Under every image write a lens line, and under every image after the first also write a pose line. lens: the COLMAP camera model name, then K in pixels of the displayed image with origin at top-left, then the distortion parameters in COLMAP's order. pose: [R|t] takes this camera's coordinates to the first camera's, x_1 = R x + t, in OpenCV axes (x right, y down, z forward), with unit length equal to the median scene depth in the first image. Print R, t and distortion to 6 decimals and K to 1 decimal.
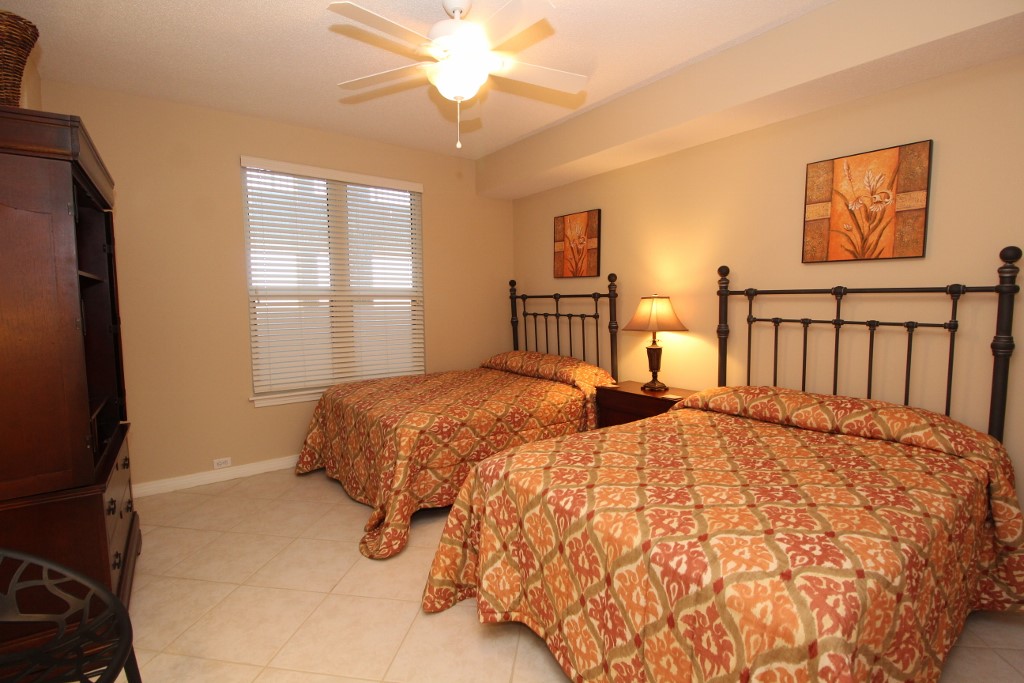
lens RADIAL K [[474.1, 0, 508.6], [0, 474.1, 340.1], [0, 0, 1]] dist [-0.004250, -0.010981]
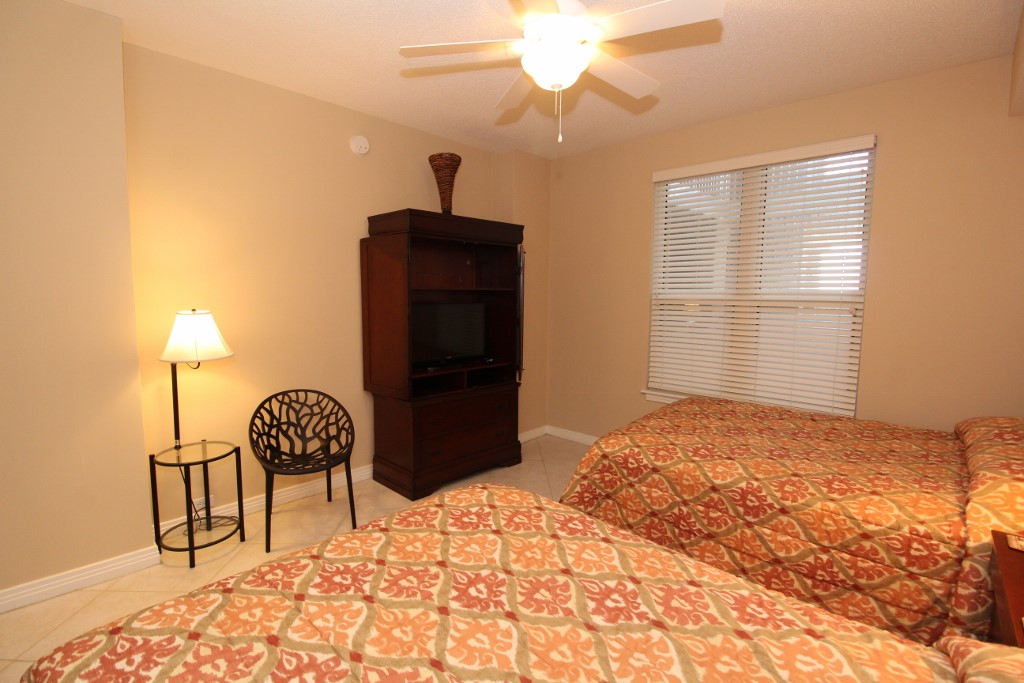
lens RADIAL K [[474.1, 0, 508.6], [0, 474.1, 340.1], [0, 0, 1]] dist [-0.004250, -0.010981]
pose [[0.184853, 0.106114, -0.977020, 0.569540], [-0.092128, 0.991647, 0.090272, -0.080092], [0.978438, 0.073324, 0.193085, 0.559445]]
